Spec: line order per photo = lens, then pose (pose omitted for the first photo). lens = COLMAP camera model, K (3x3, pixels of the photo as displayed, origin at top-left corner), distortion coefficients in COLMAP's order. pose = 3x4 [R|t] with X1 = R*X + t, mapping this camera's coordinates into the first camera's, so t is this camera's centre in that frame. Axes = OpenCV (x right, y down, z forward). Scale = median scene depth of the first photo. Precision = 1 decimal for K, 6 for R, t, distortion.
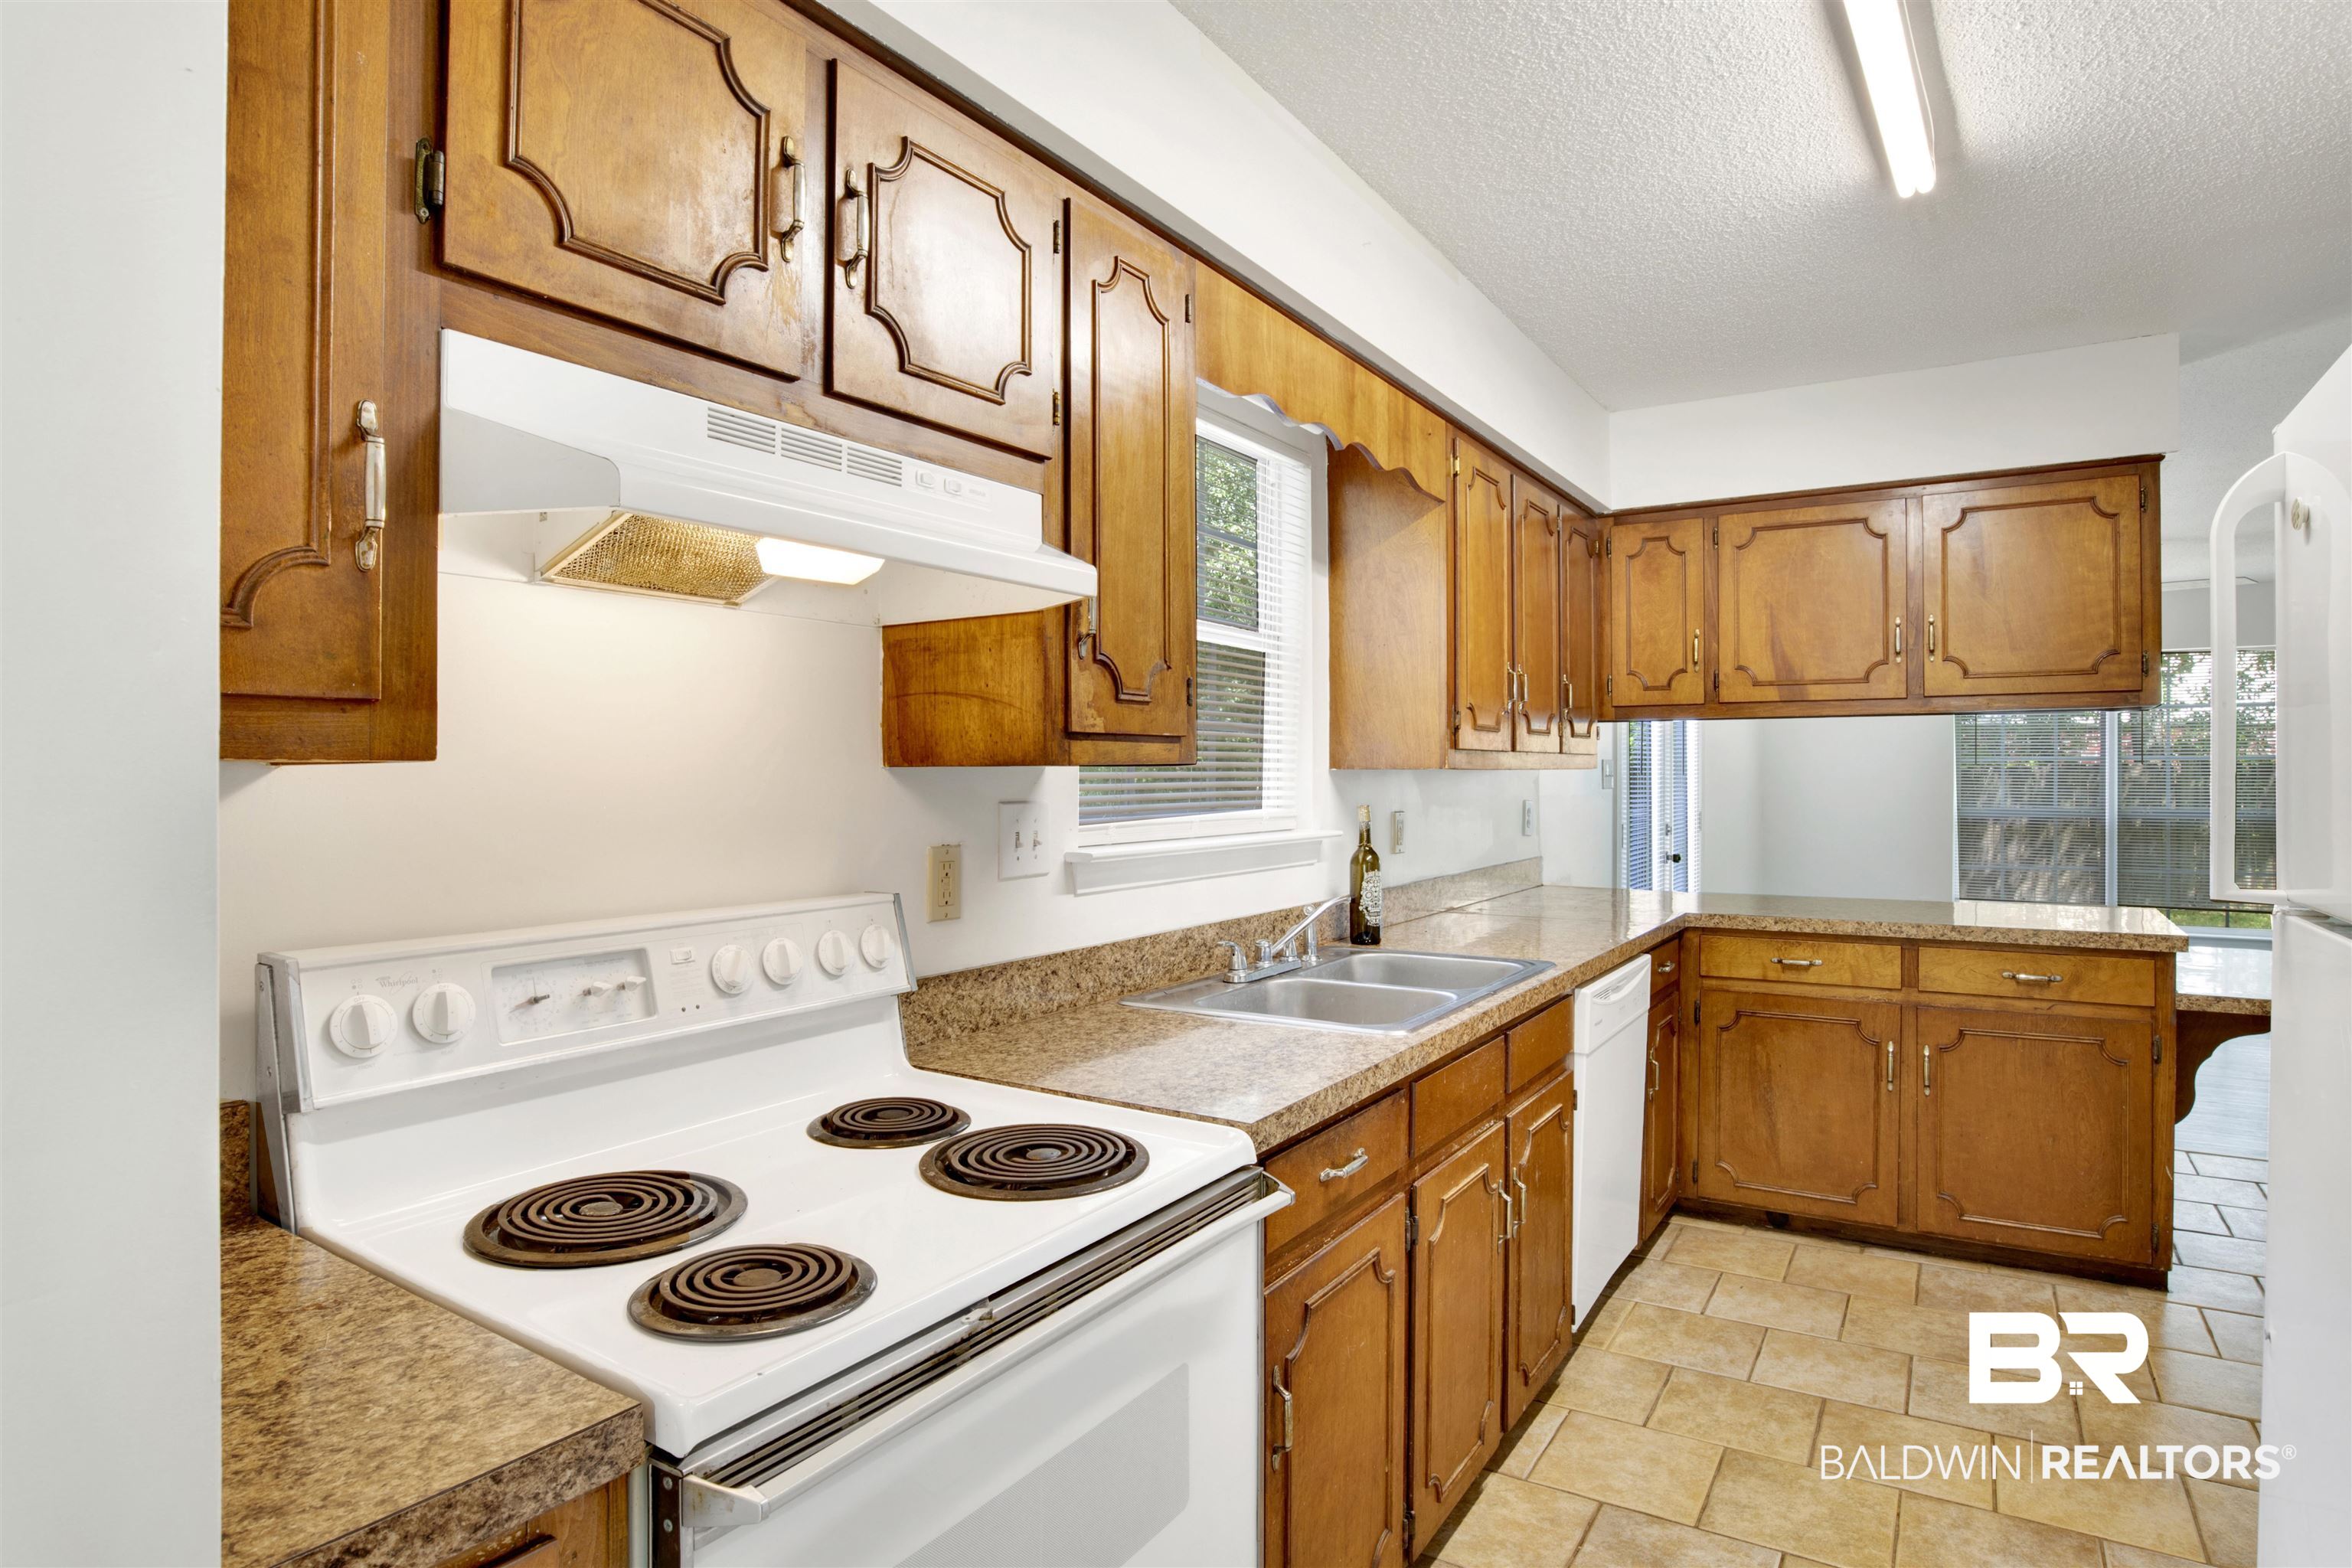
lens RADIAL K [[1251.7, 0, 1190.8], [0, 1251.7, 775.7], [0, 0, 1]] dist [-0.079532, 0.030041]
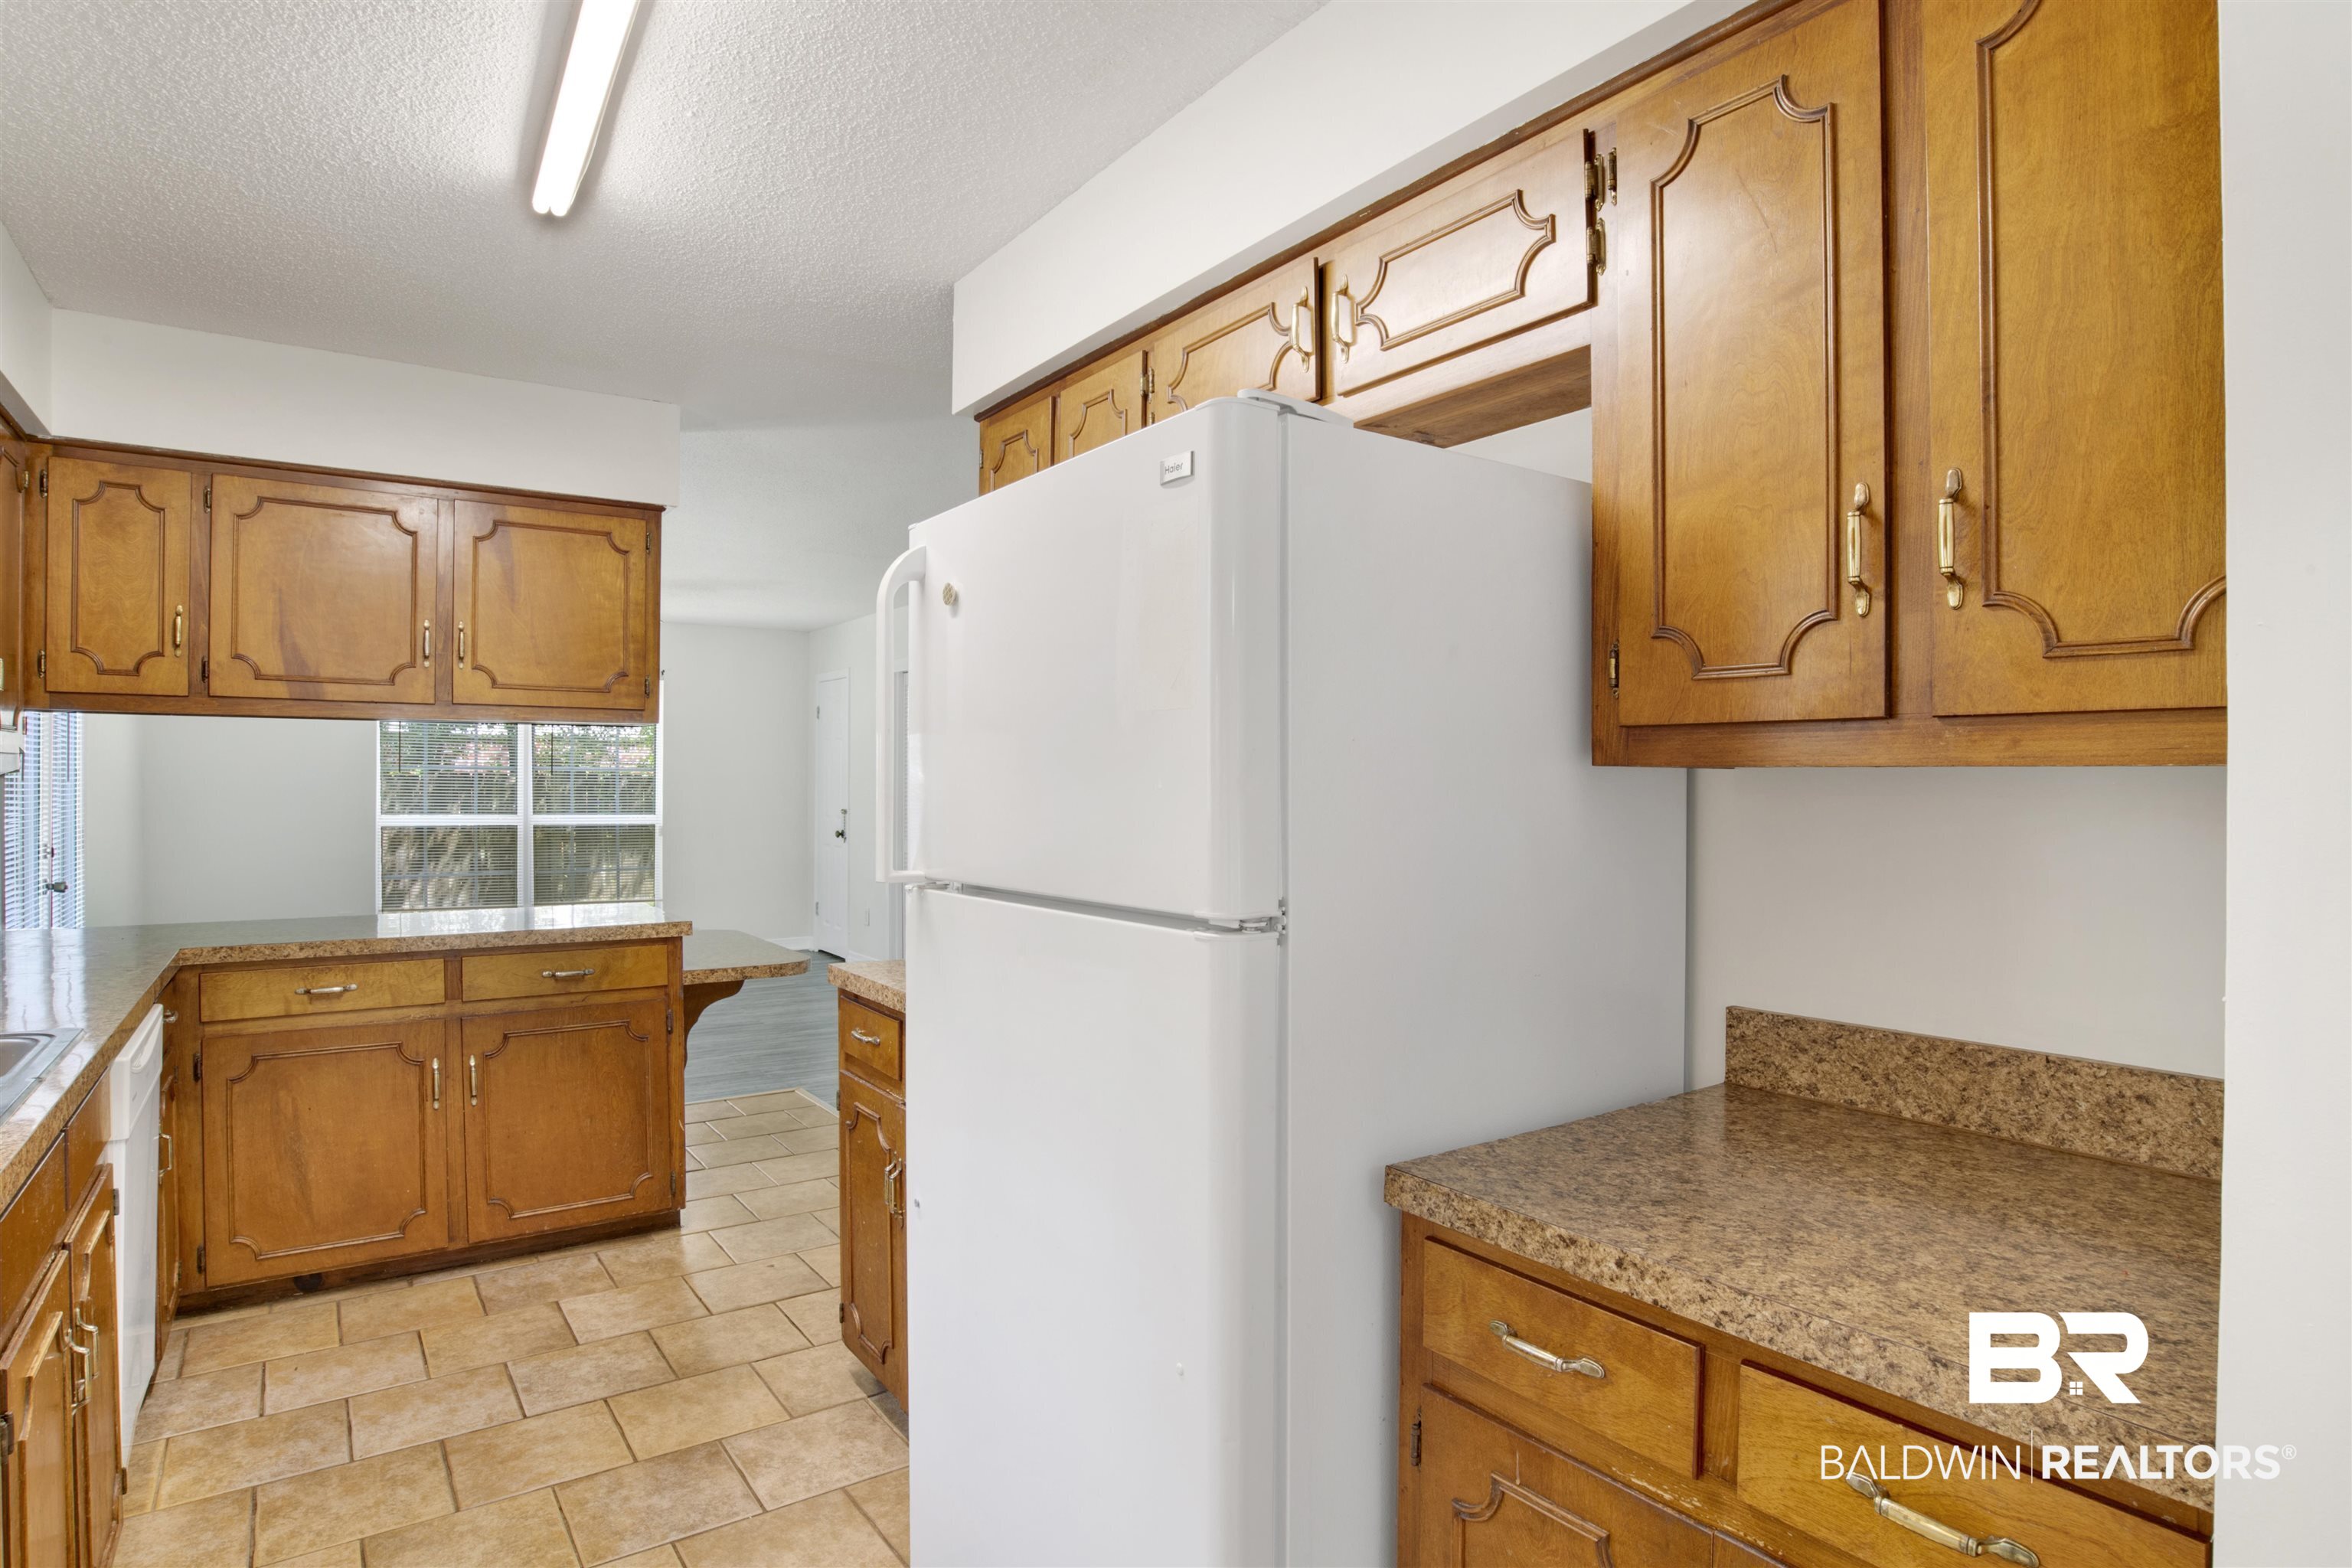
lens RADIAL K [[1272.7, 0, 1206.9], [0, 1272.7, 786.0], [0, 0, 1]] dist [-0.074409, 0.024602]
pose [[0.359492, 0.003175, 0.933143, -0.129737], [-0.004612, 0.999988, -0.001626, 0.000615], [-0.933137, -0.003720, 0.359502, 0.079815]]
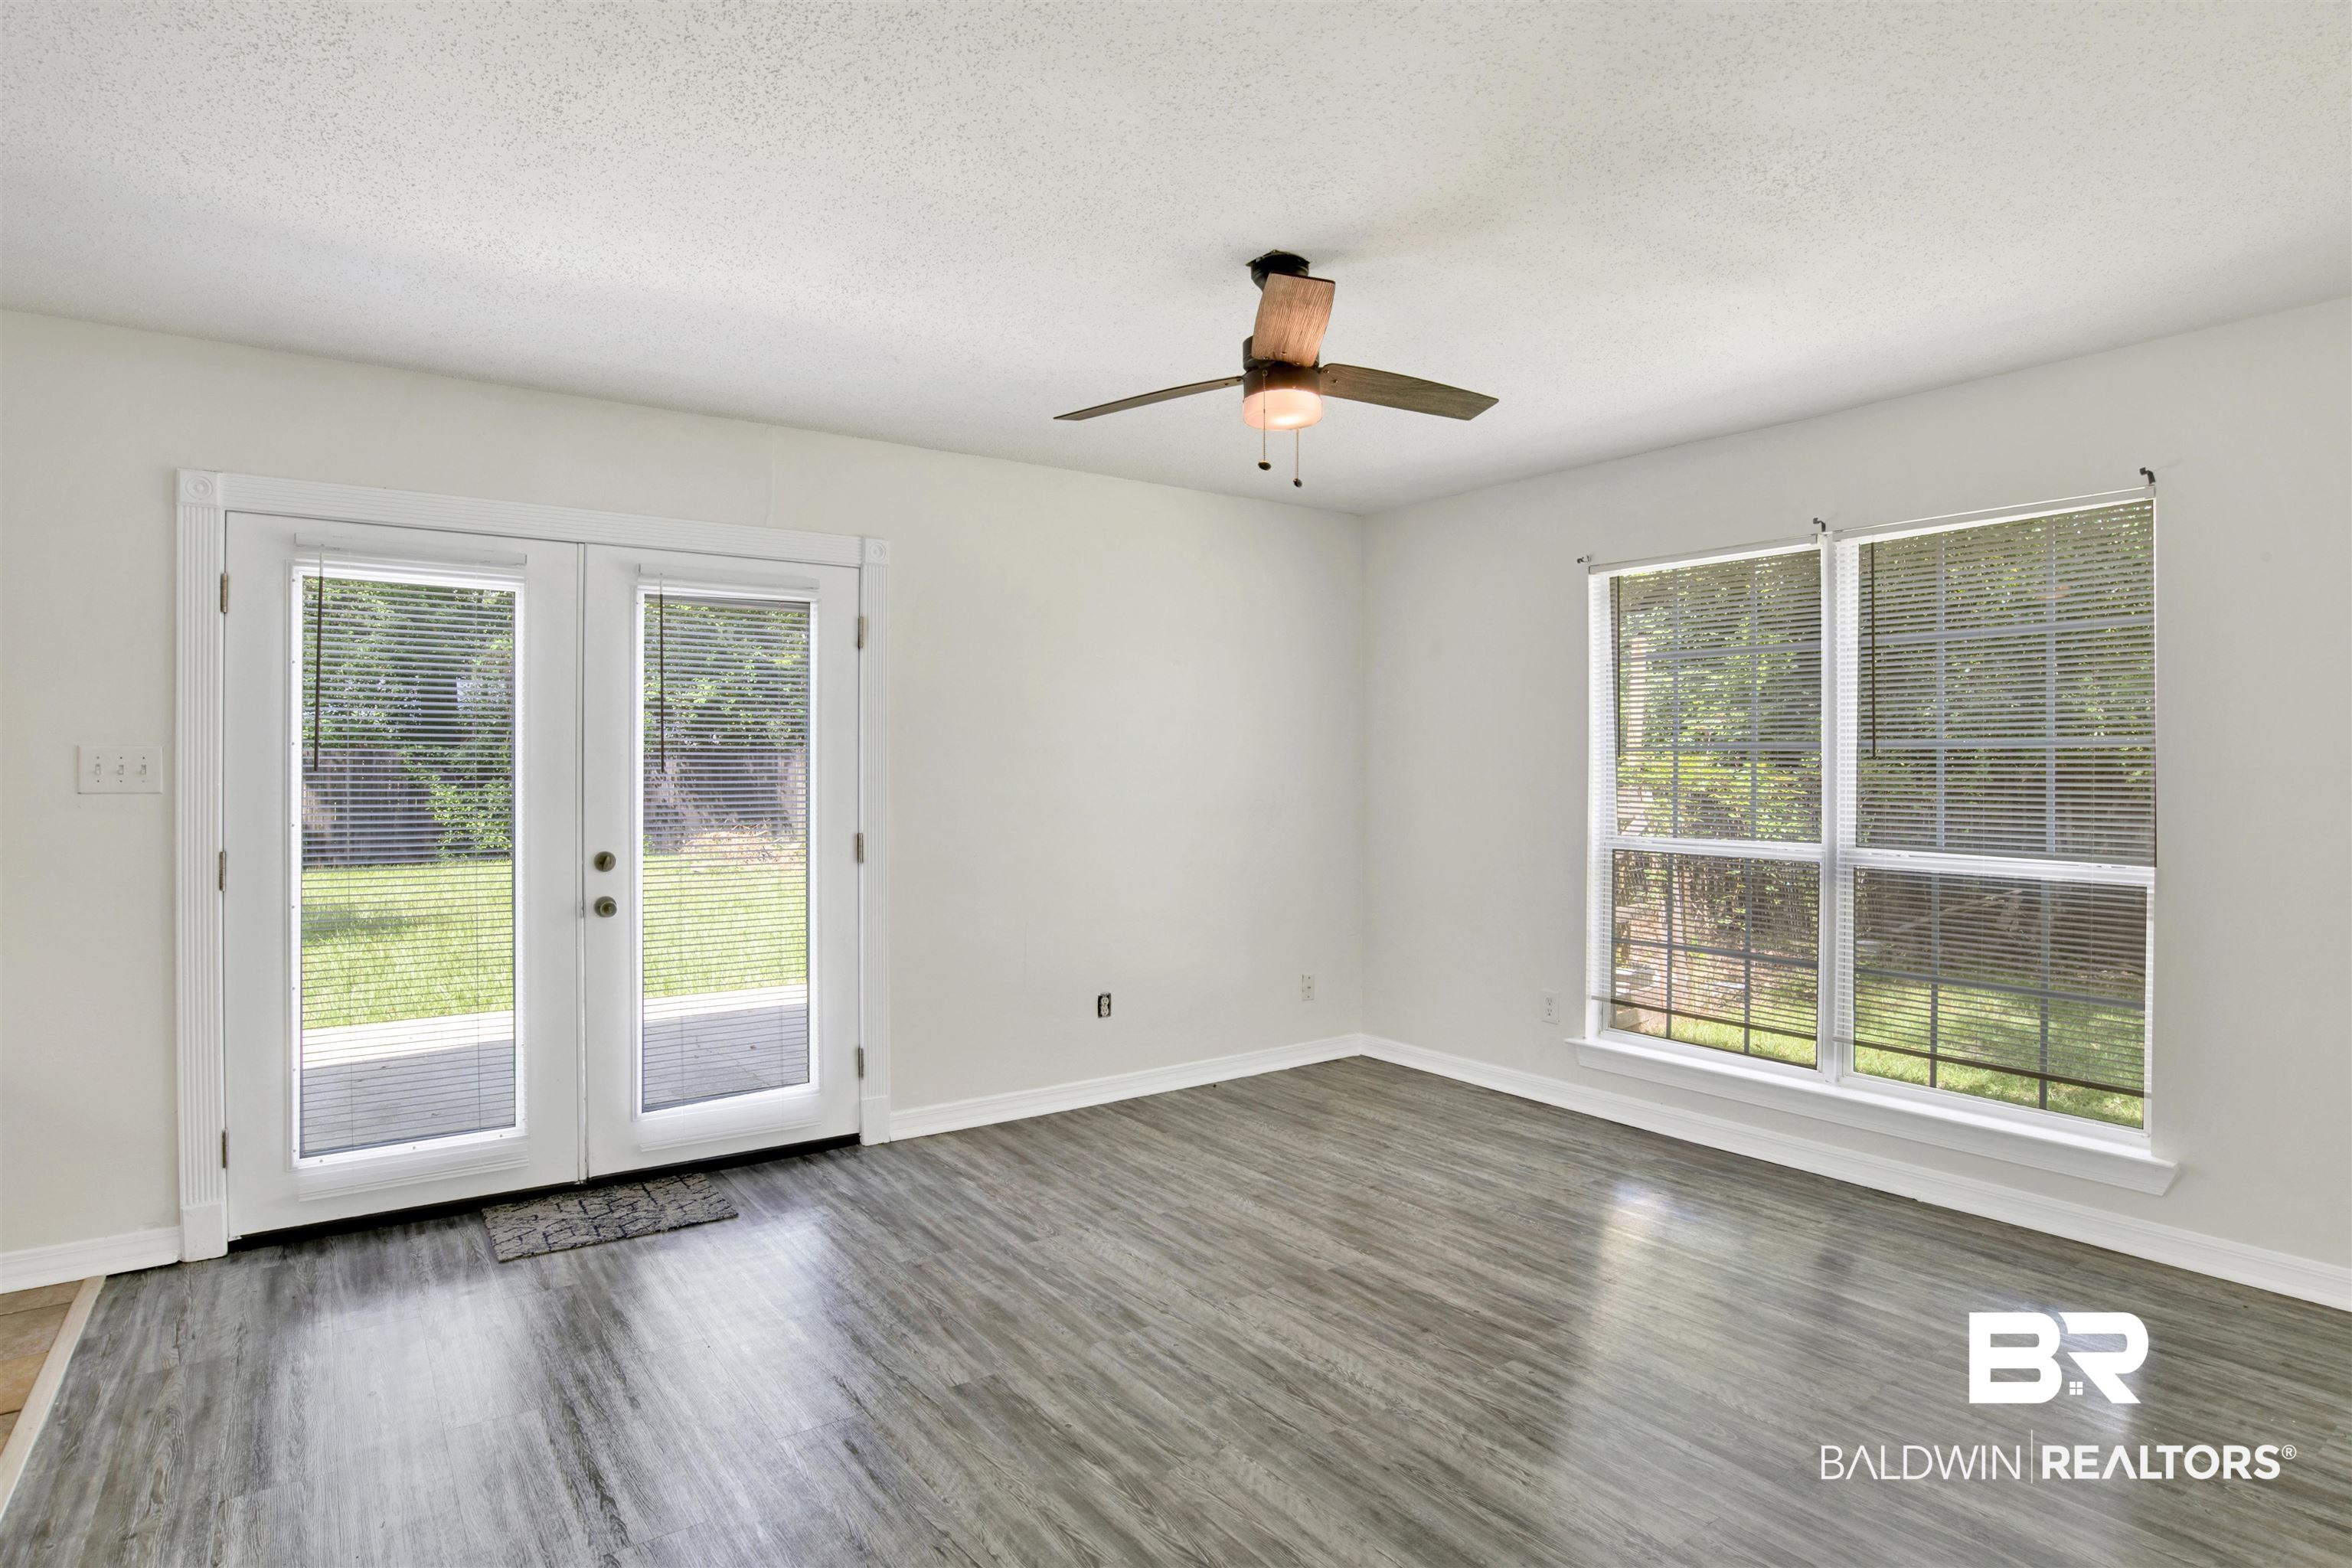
lens RADIAL K [[1216.9, 0, 1182.5], [0, 1216.9, 771.0], [0, 0, 1]] dist [-0.076320, 0.025057]
pose [[0.928882, 0.002636, -0.370367, 1.877165], [-0.001305, 0.999992, 0.003844, -0.015323], [0.370374, -0.003087, 0.928877, 1.173952]]
